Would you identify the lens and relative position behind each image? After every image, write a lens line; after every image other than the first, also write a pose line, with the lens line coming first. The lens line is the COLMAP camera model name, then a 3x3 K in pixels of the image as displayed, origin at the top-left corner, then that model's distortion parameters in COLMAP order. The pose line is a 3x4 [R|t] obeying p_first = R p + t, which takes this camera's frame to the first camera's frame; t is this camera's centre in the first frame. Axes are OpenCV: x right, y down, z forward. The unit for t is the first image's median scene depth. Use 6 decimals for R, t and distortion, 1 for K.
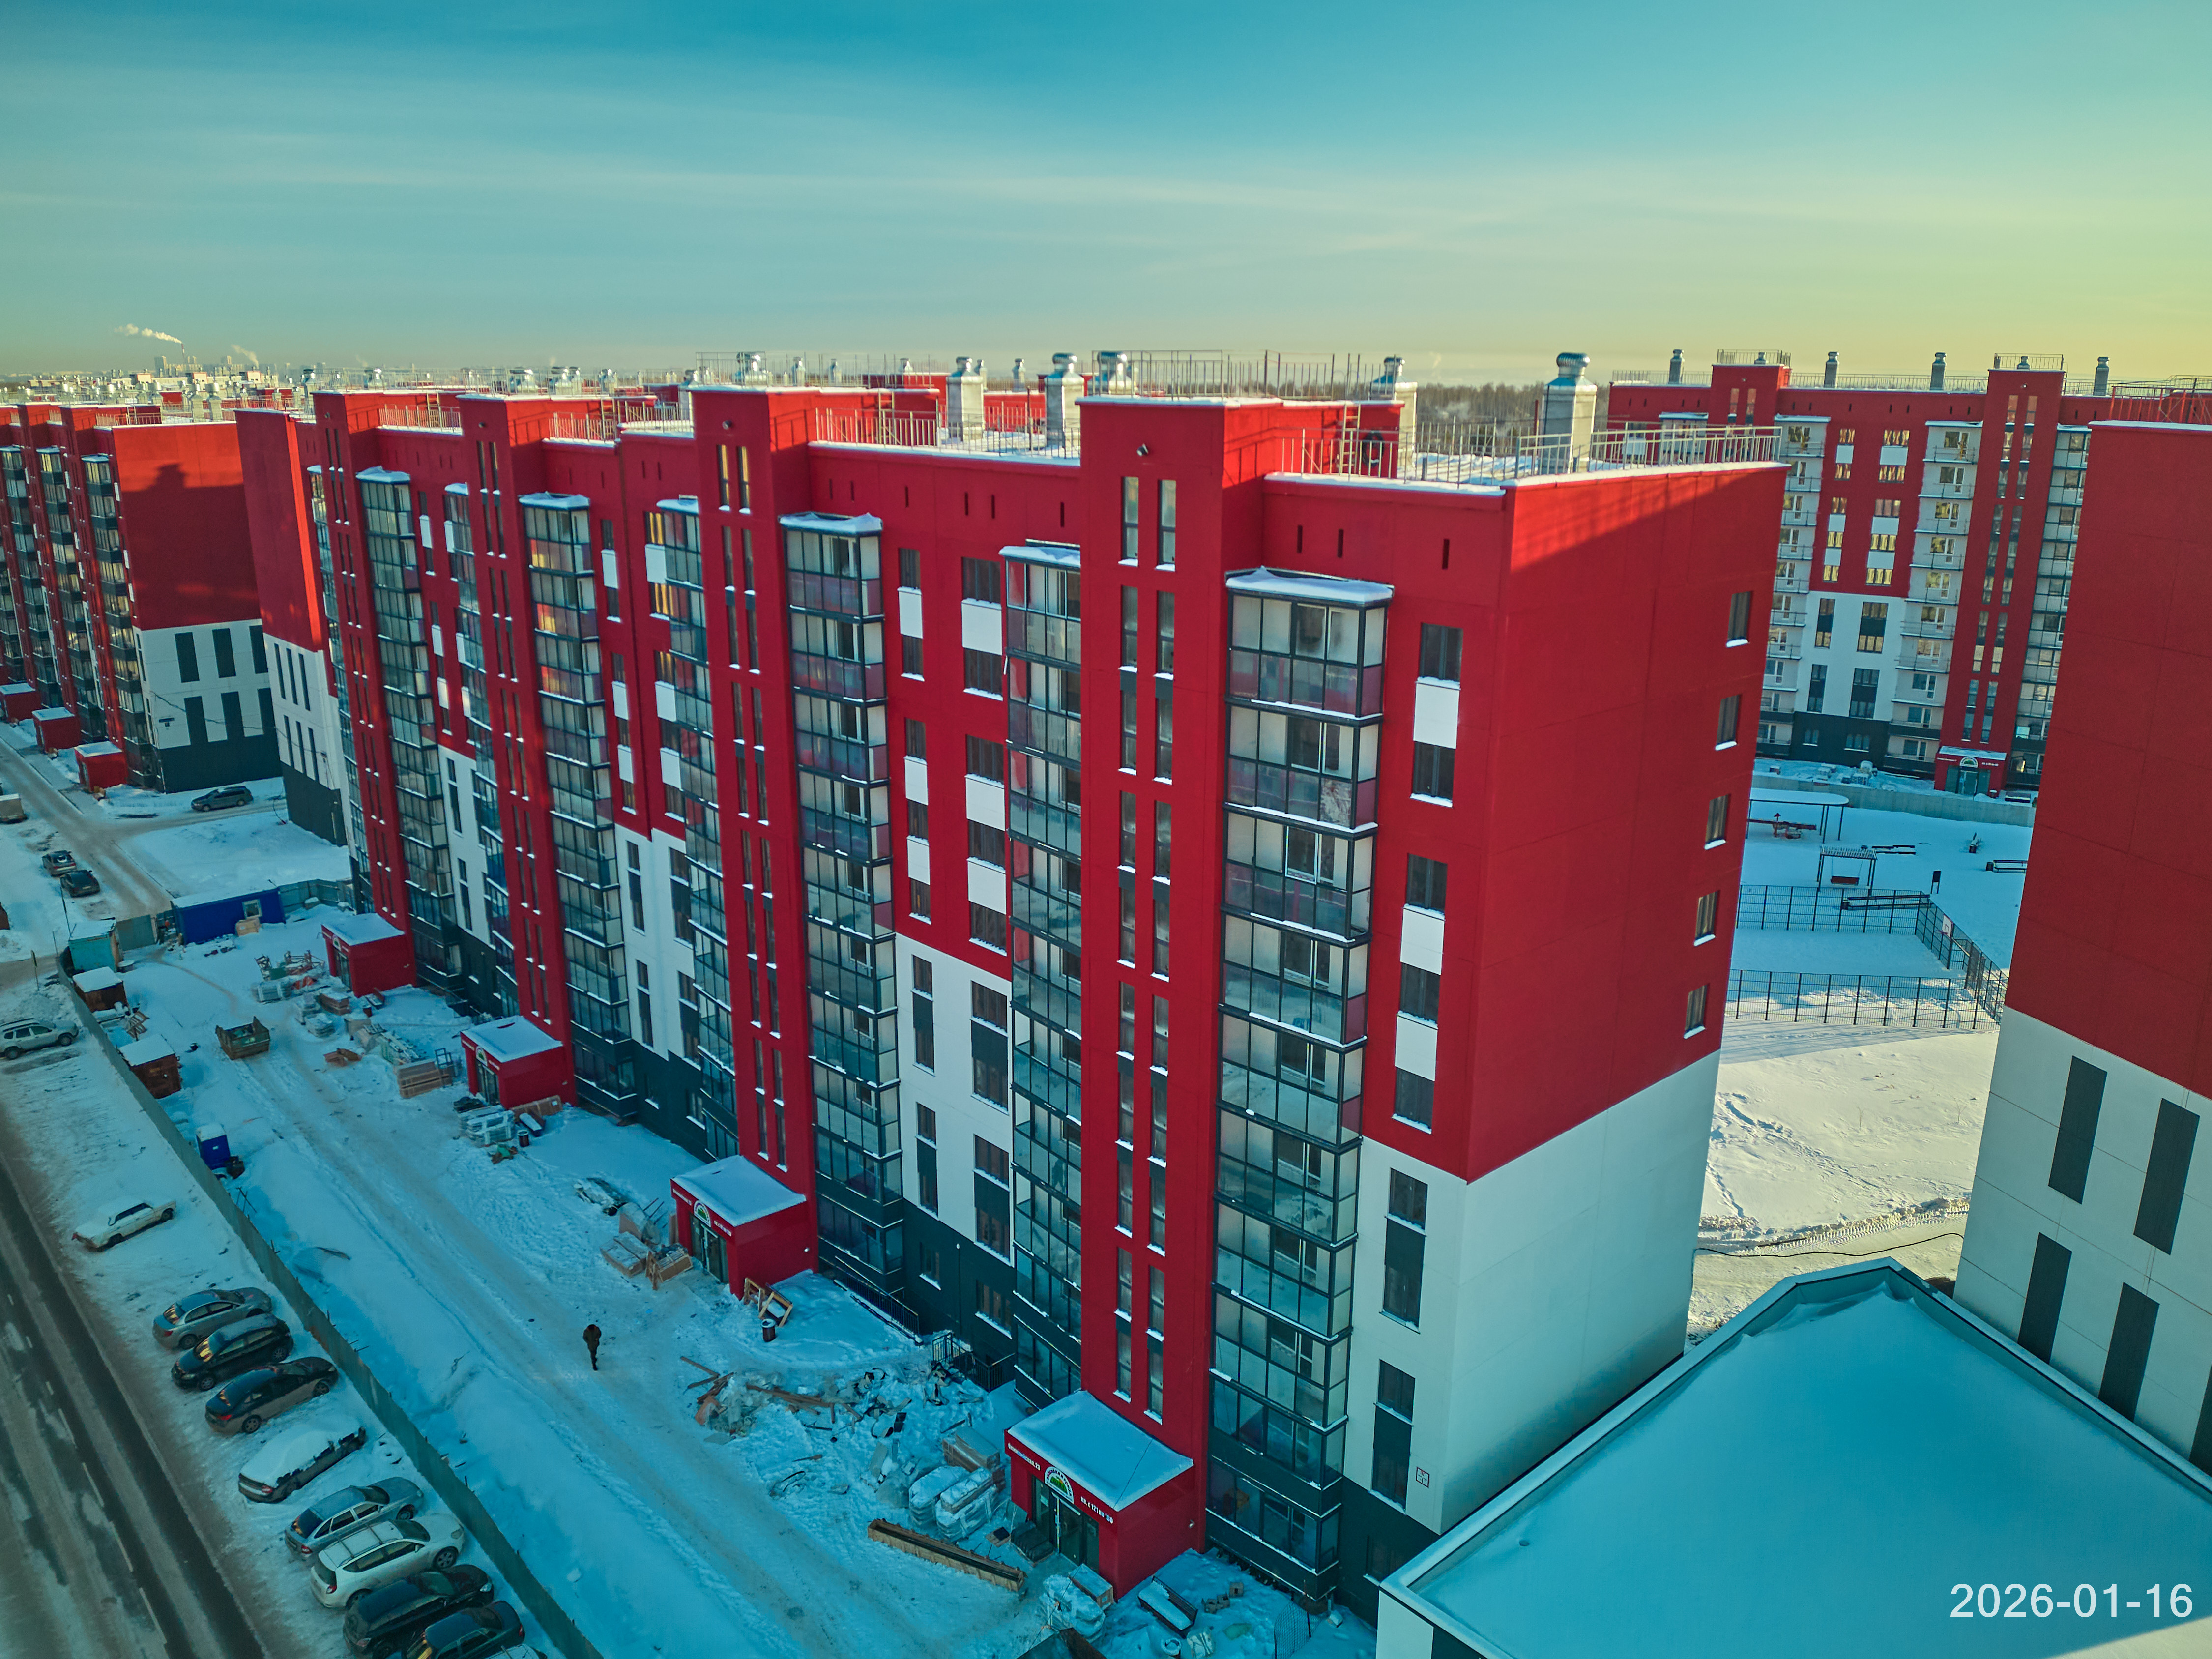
lens RADIAL K [[1643.8, 0, 1106.0], [0, 1643.8, 829.5], [0, 0, 1]] dist [-0.003840, -0.085346]
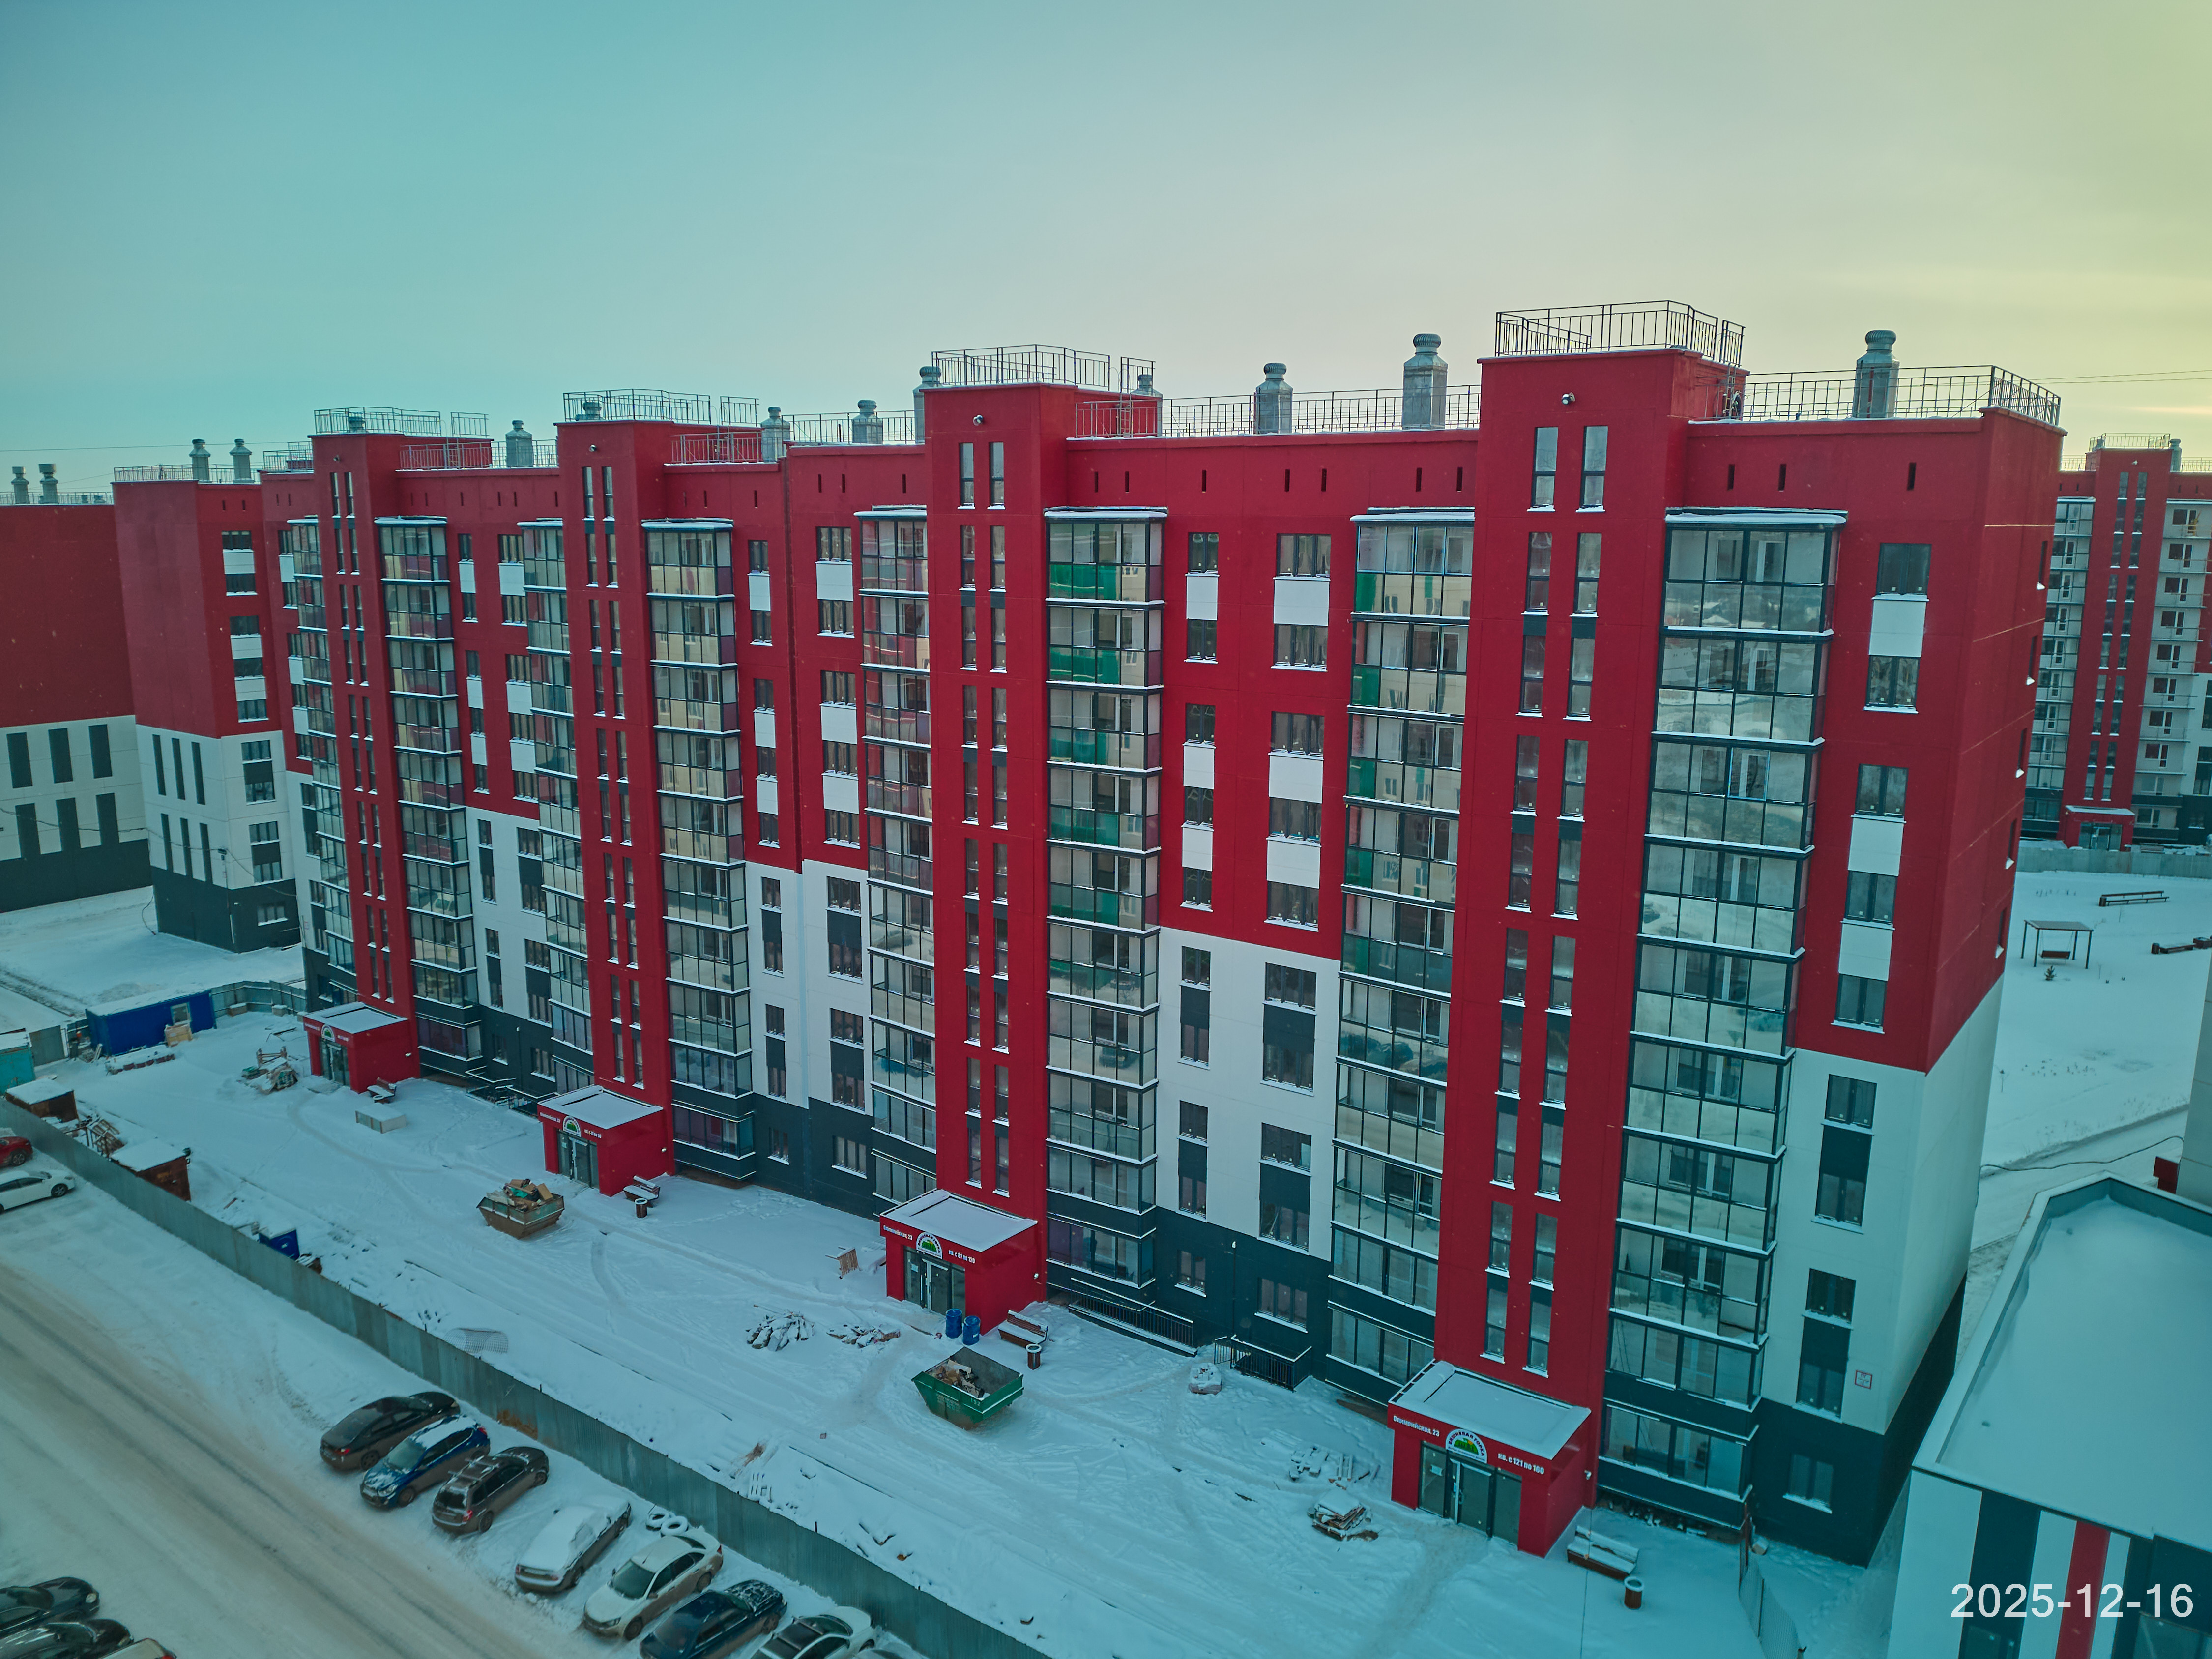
lens RADIAL K [[1617.6, 0, 1106.0], [0, 1617.6, 829.5], [0, 0, 1]] dist [0.030775, -0.108124]
pose [[0.981535, -0.036402, 0.187785, -0.294034], [0.051576, 0.995730, -0.076566, 0.066694], [-0.184196, 0.084837, 0.979221, 0.038032]]
